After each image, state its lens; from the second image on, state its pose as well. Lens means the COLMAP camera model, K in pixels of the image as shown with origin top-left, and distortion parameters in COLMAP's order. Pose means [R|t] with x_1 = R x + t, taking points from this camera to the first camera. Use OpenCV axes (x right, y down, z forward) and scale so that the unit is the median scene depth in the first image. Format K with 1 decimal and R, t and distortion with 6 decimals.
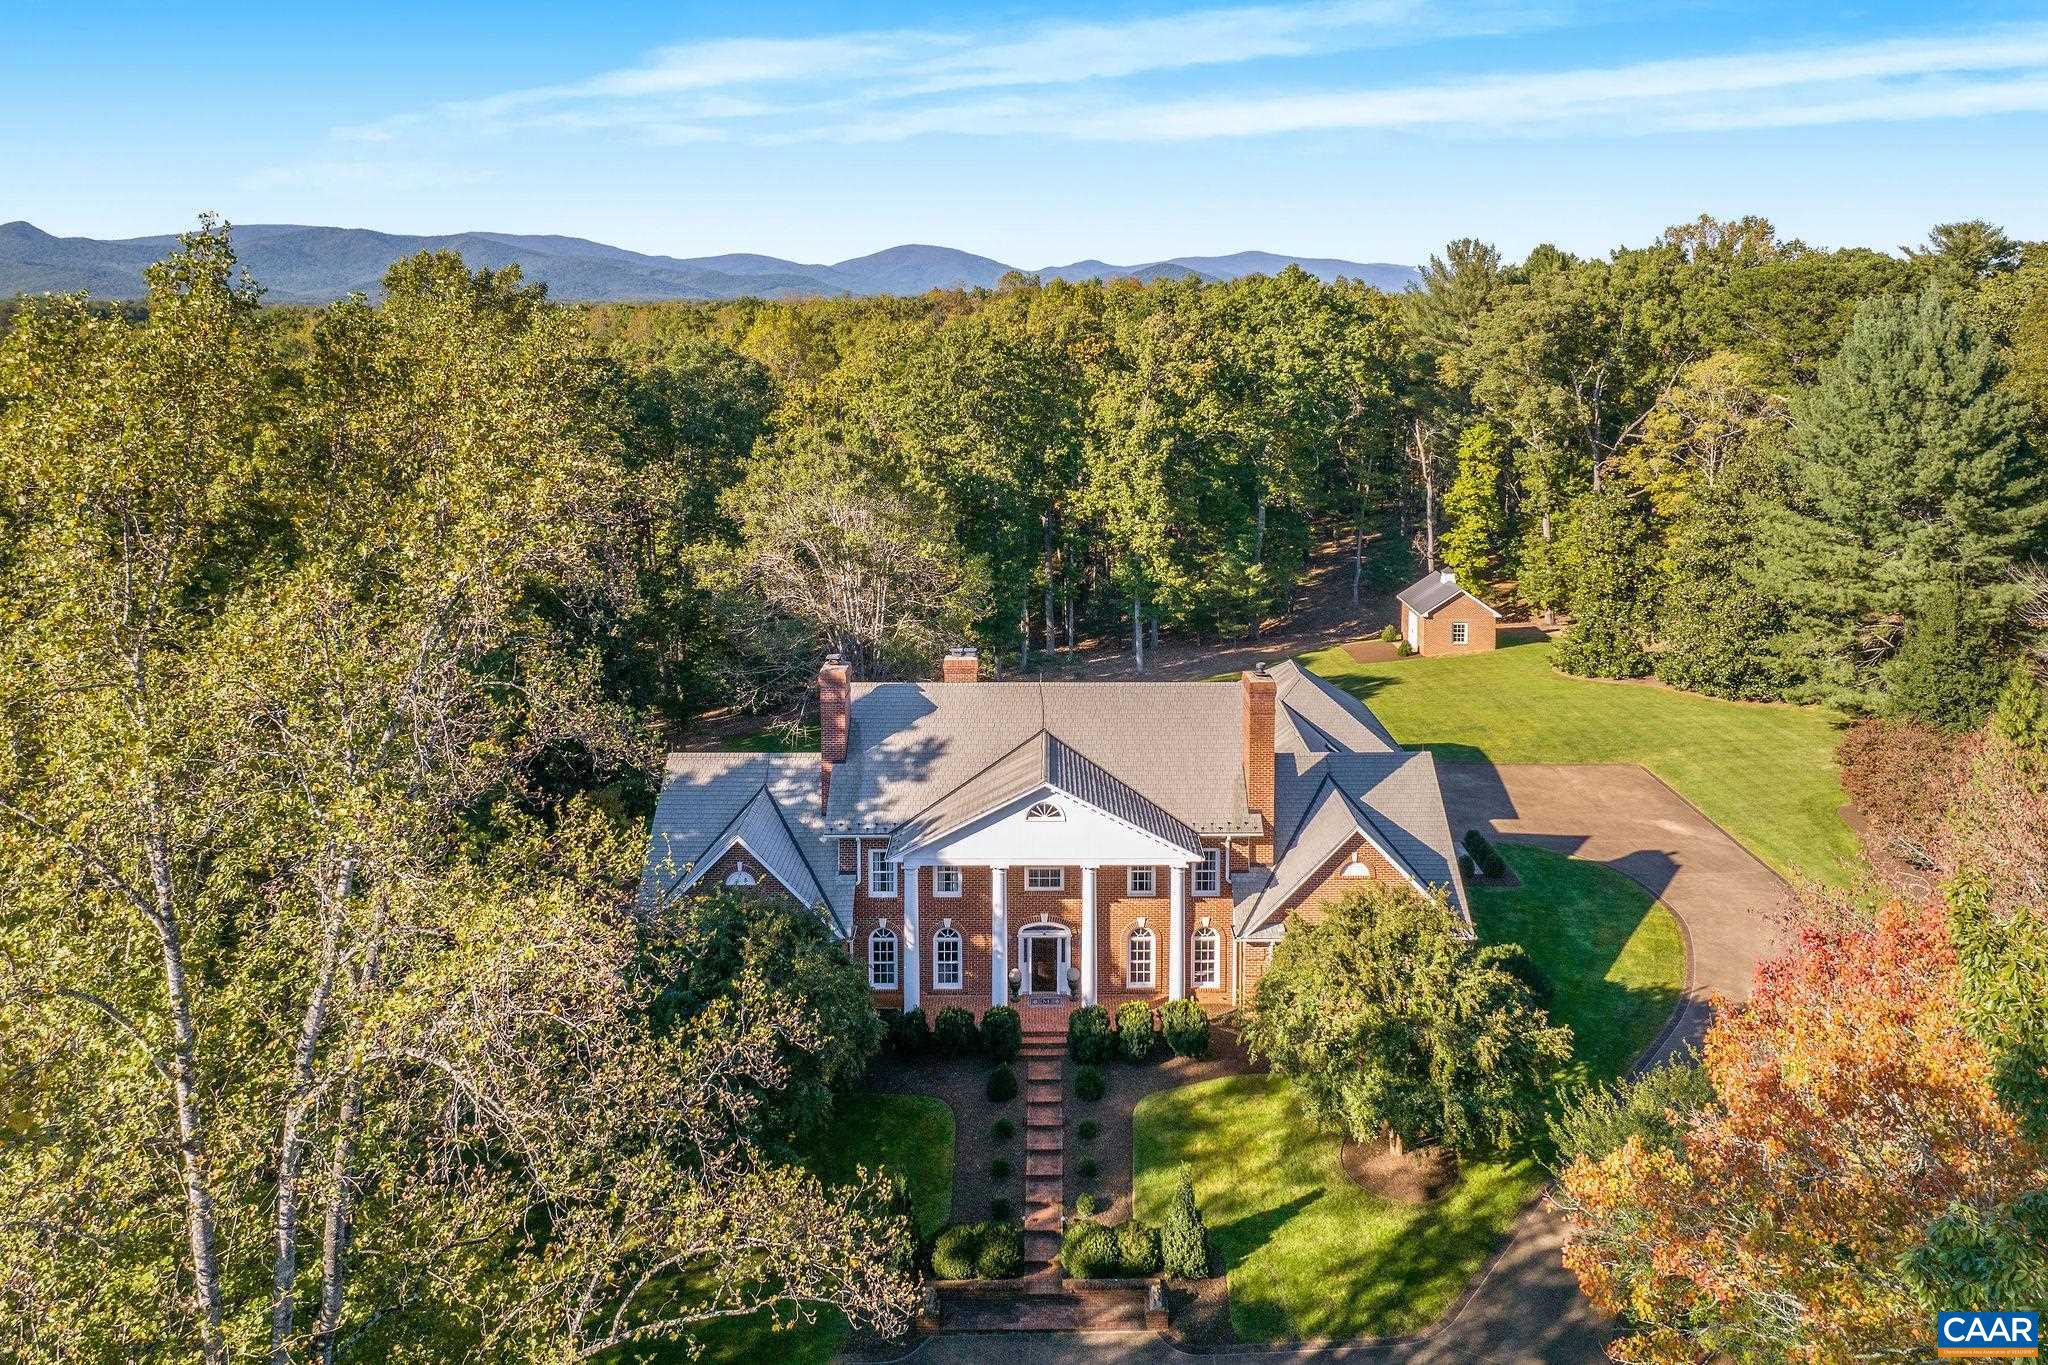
lens RADIAL K [[1452.6, 0, 1023.3], [0, 1452.6, 496.8], [0, 0, 1]] dist [0.051831, -0.164103]
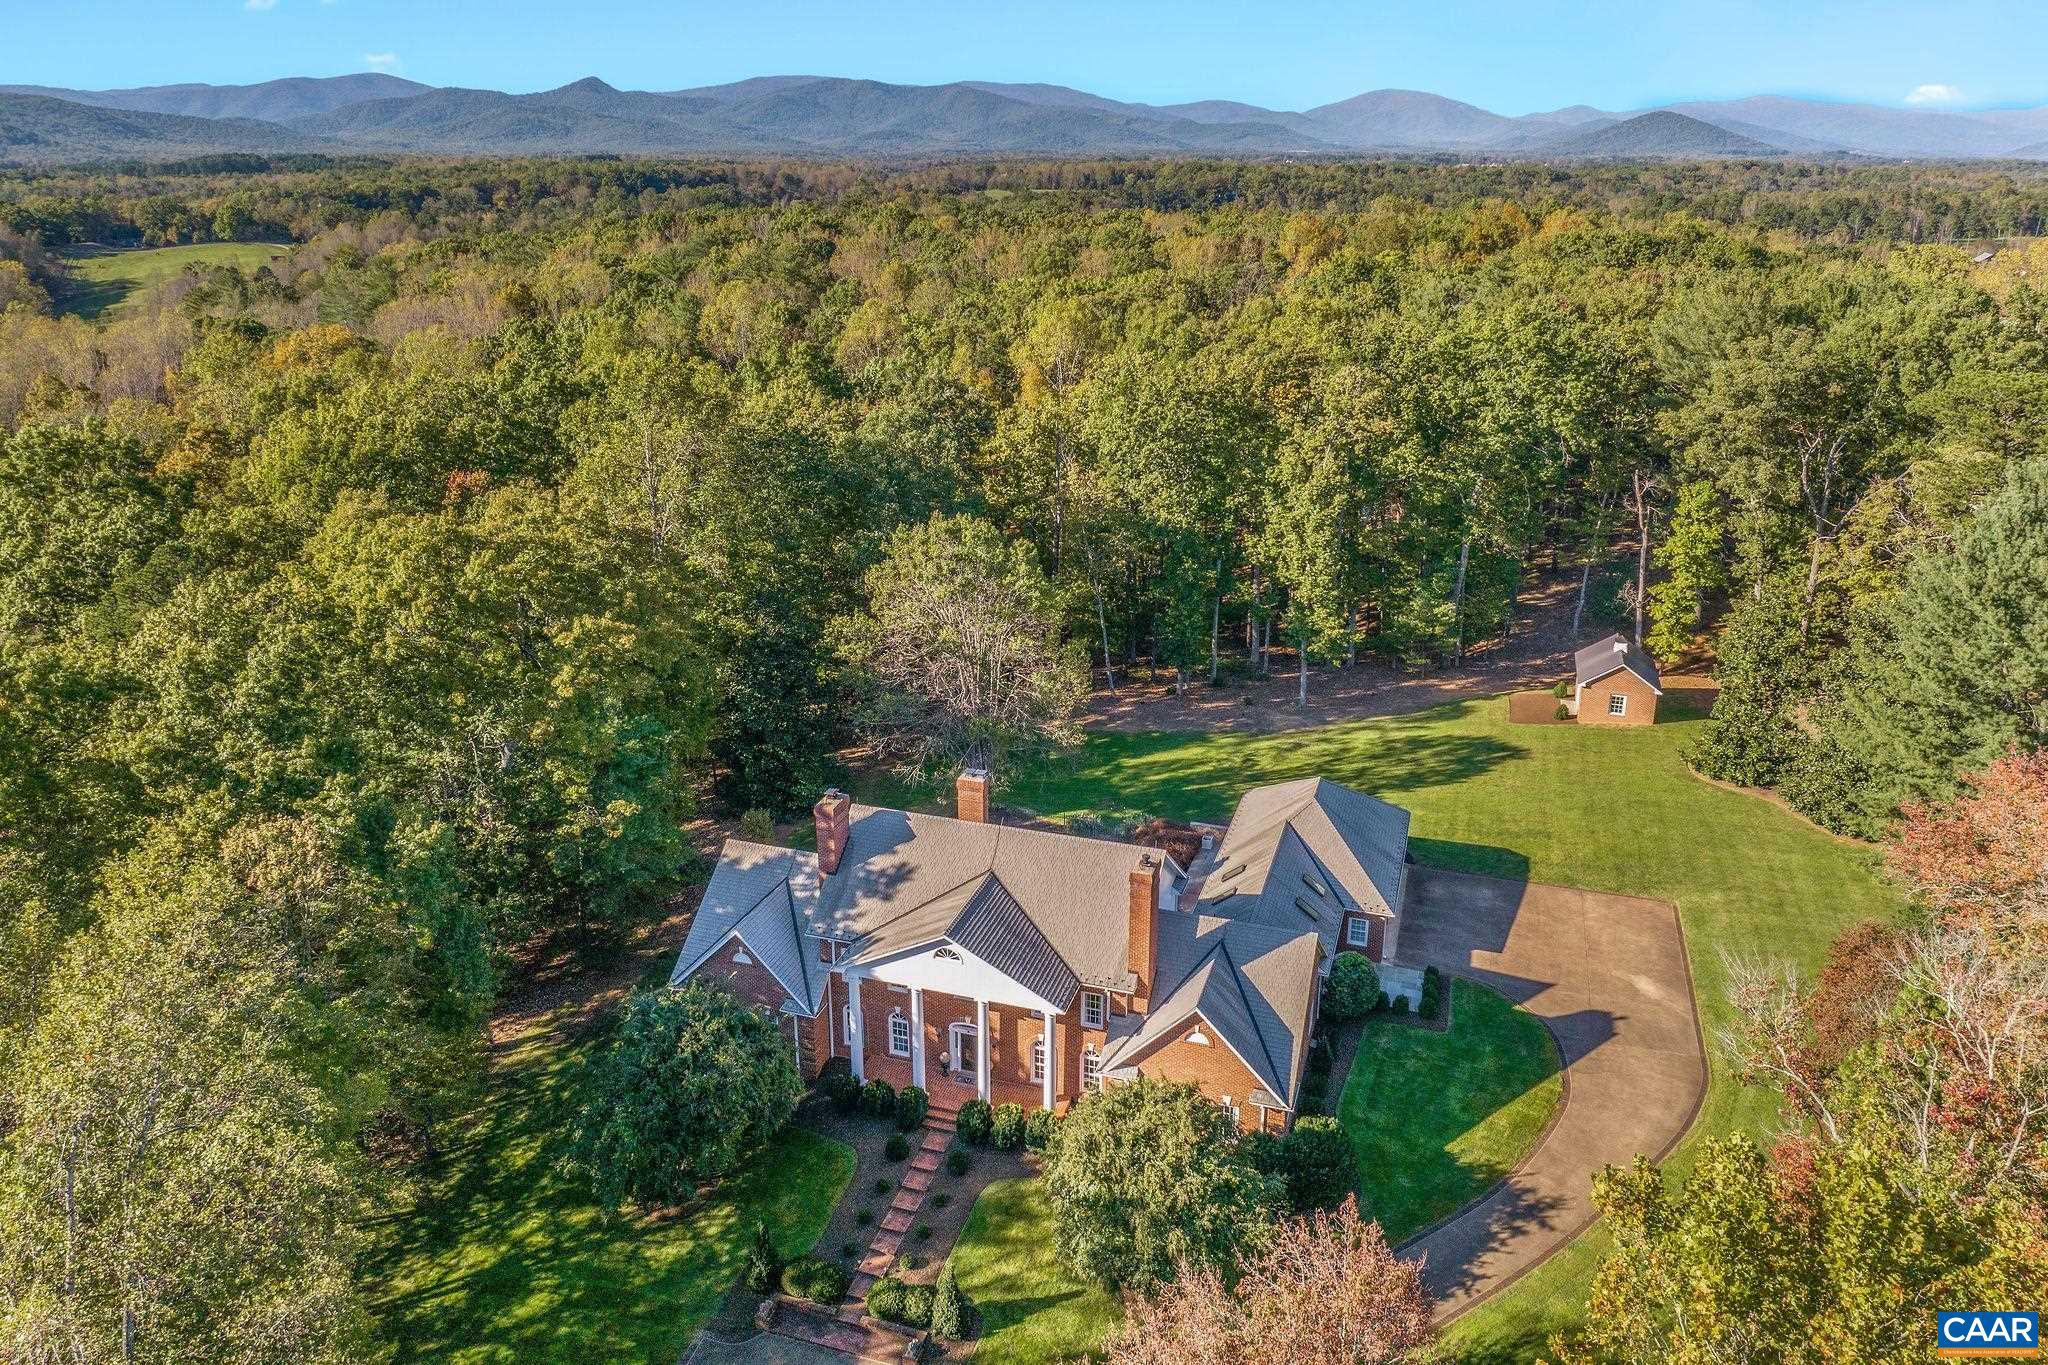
lens RADIAL K [[1404.3, 0, 1061.5], [0, 1404.3, 633.9], [0, 0, 1]] dist [-0.027773, 0.001710]
pose [[0.947689, 0.101030, -0.302785, 0.241613], [-0.030561, 0.972949, 0.228990, -0.180235], [0.317729, -0.207758, 0.925140, -0.015273]]
